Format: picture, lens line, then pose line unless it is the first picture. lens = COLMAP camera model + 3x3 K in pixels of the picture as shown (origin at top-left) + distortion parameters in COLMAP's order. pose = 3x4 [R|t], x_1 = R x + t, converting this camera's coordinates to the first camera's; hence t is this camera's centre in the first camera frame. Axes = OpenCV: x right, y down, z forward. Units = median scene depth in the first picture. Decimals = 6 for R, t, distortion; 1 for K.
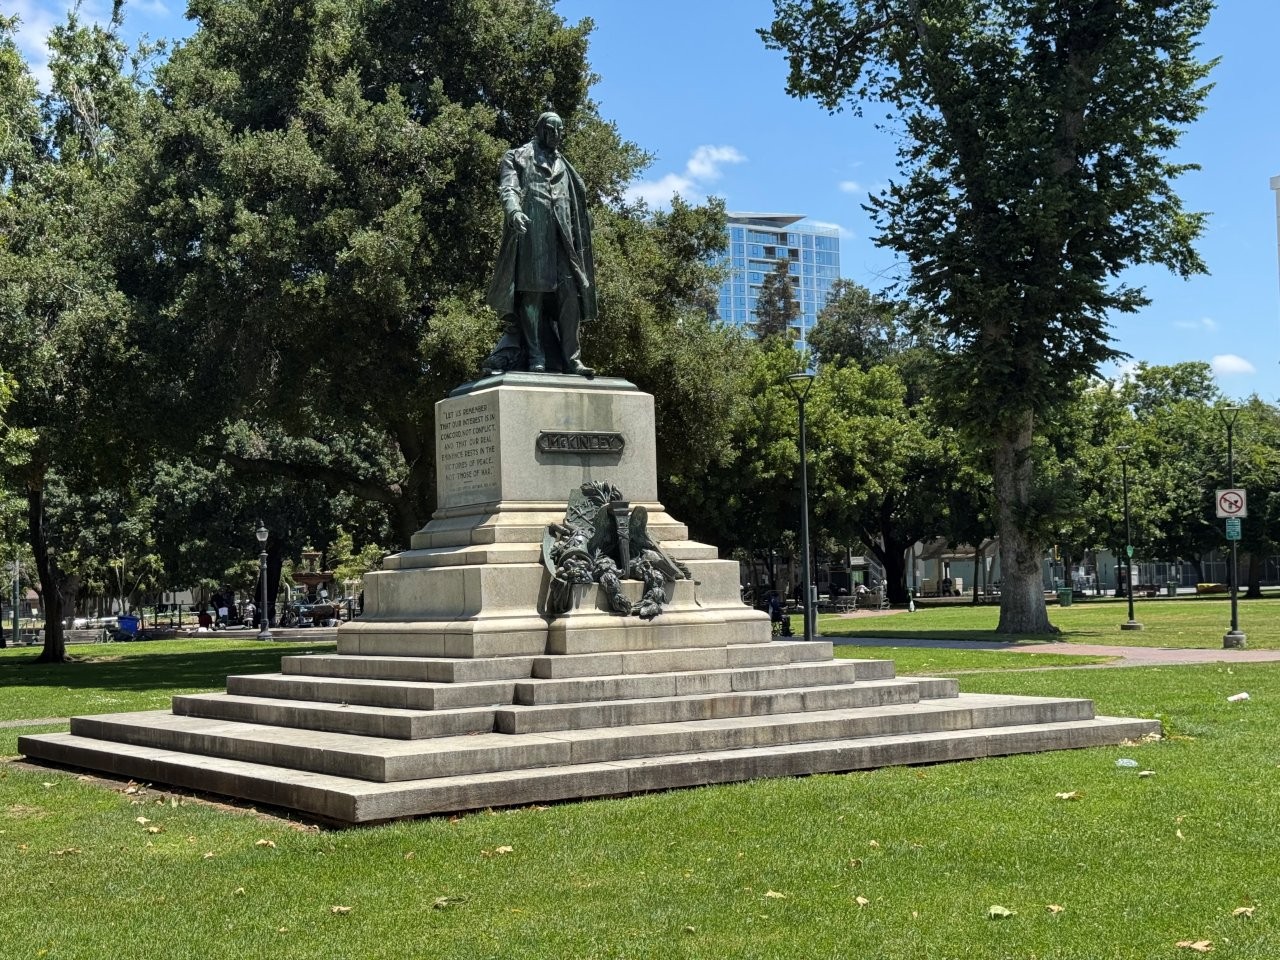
lens RADIAL K [[1795.1, 0, 634.4], [0, 1795.1, 491.6], [0, 0, 1]] dist [0.061316, 0.000000]
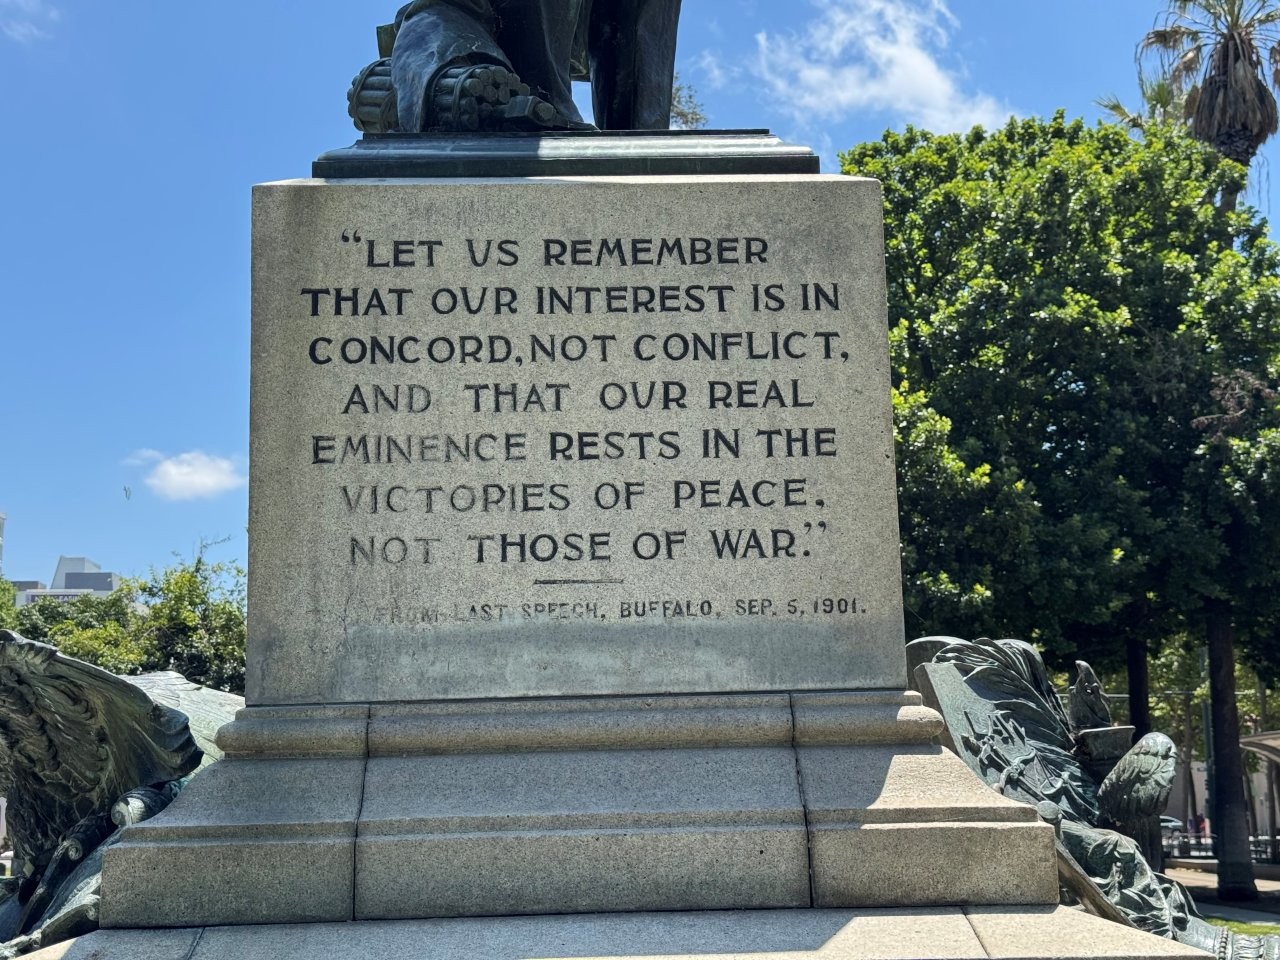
lens RADIAL K [[1795.1, 0, 640.0], [0, 1795.1, 476.2], [0, 0, 1]] dist [0.061316, 0.000000]
pose [[0.526223, 0.178418, 0.831418, -0.256047], [-0.041362, 0.981954, -0.184543, 0.019861], [-0.849340, 0.062722, 0.524106, 0.869023]]
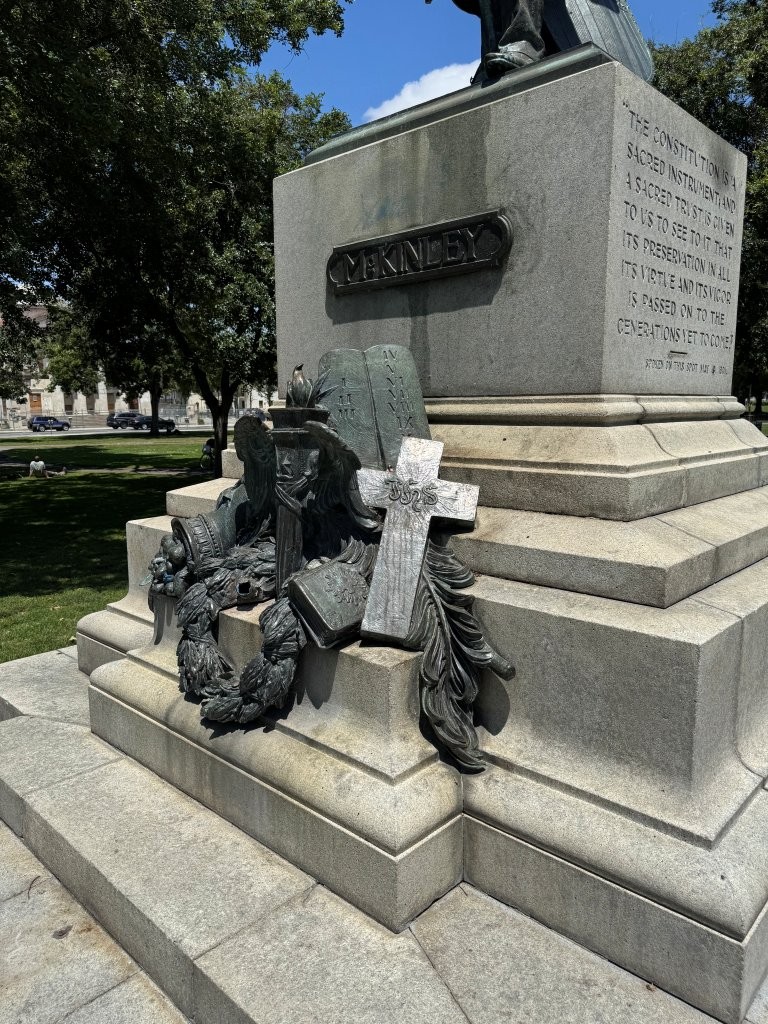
lens RADIAL K [[716.9, 0, 381.8], [0, 716.9, 513.2], [0, 0, 1]] dist [0.060793, -0.068796]
pose [[0.225751, 0.175123, -0.958315, 0.140861], [0.055518, 0.979798, 0.192127, -0.000964], [0.972602, -0.096576, 0.211468, 0.925526]]
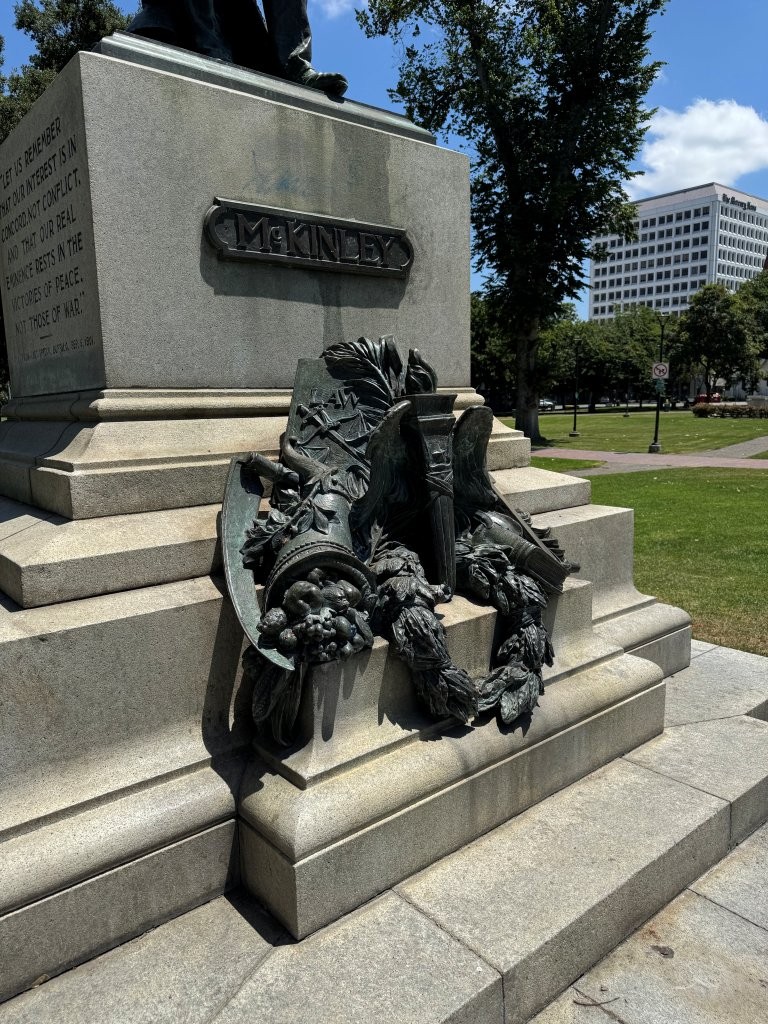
lens RADIAL K [[716.9, 0, 383.6], [0, 716.9, 515.5], [0, 0, 1]] dist [0.060793, -0.068796]
pose [[0.995080, -0.009419, 0.098627, -0.031063], [-0.011476, 0.977813, 0.209166, -0.000858], [-0.098409, -0.209268, 0.972894, 0.799903]]
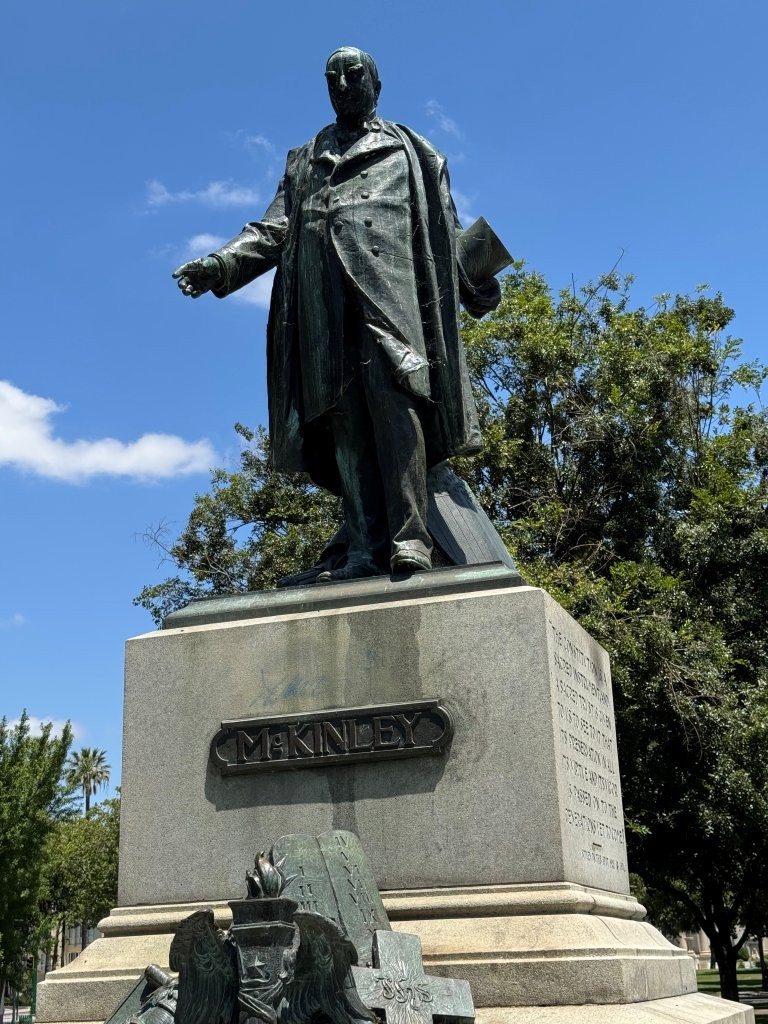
lens RADIAL K [[1436.1, 0, 373.7], [0, 1436.1, 495.9], [0, 0, 1]] dist [0.061316, 0.000000]
pose [[0.595780, -0.244461, -0.765039, 0.225546], [0.065090, 0.964114, -0.257385, 0.003178], [0.800506, 0.103548, 0.590312, 0.793286]]
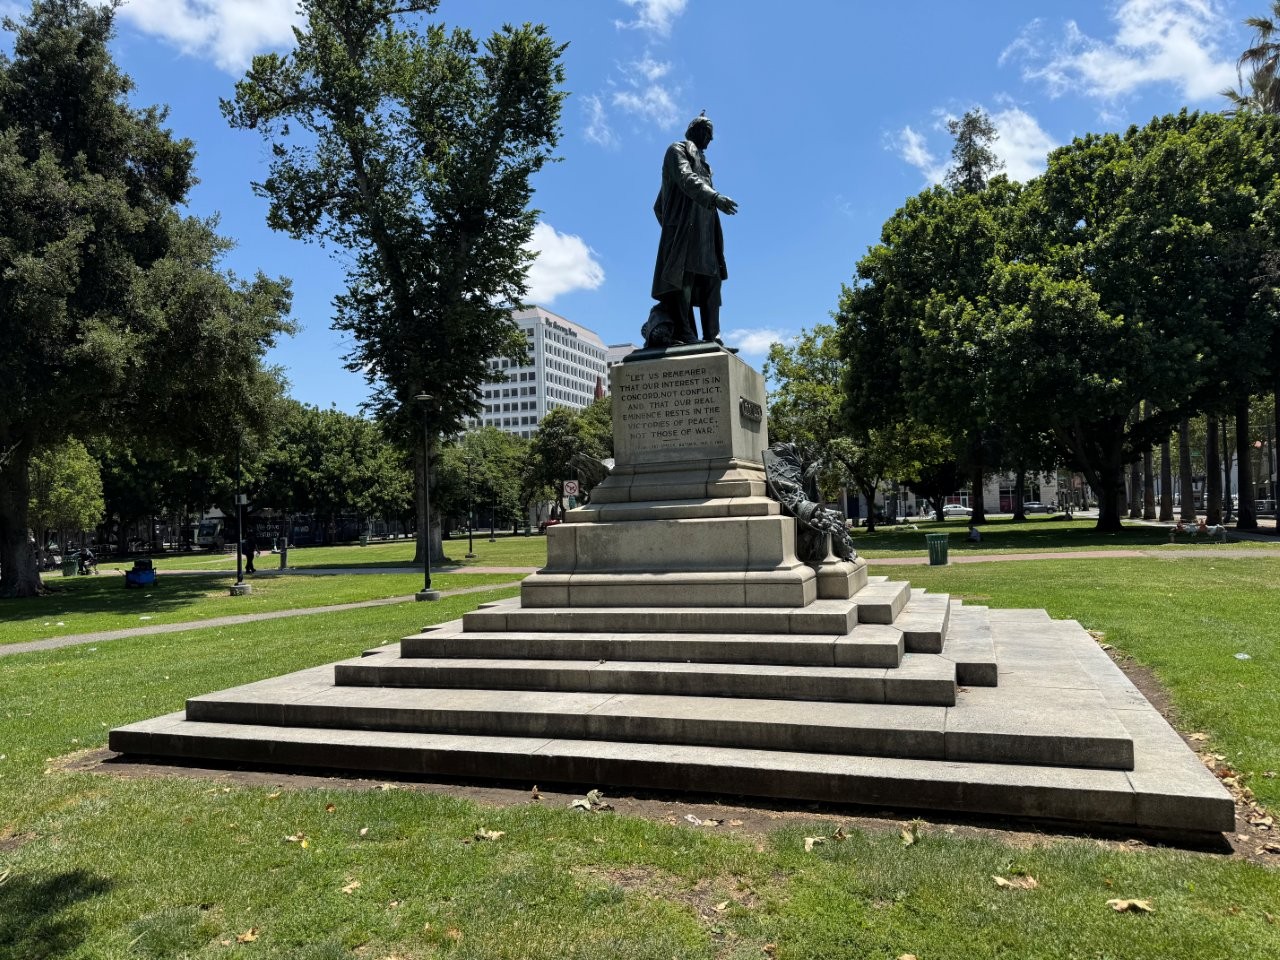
lens RADIAL K [[896.2, 0, 637.1], [0, 896.2, 489.1], [0, 0, 1]] dist [0.060793, -0.068796]
pose [[0.807703, 0.017614, 0.589326, -0.415883], [-0.018673, 0.999816, -0.004289, 0.026125], [-0.589294, -0.007540, 0.807884, 0.568163]]
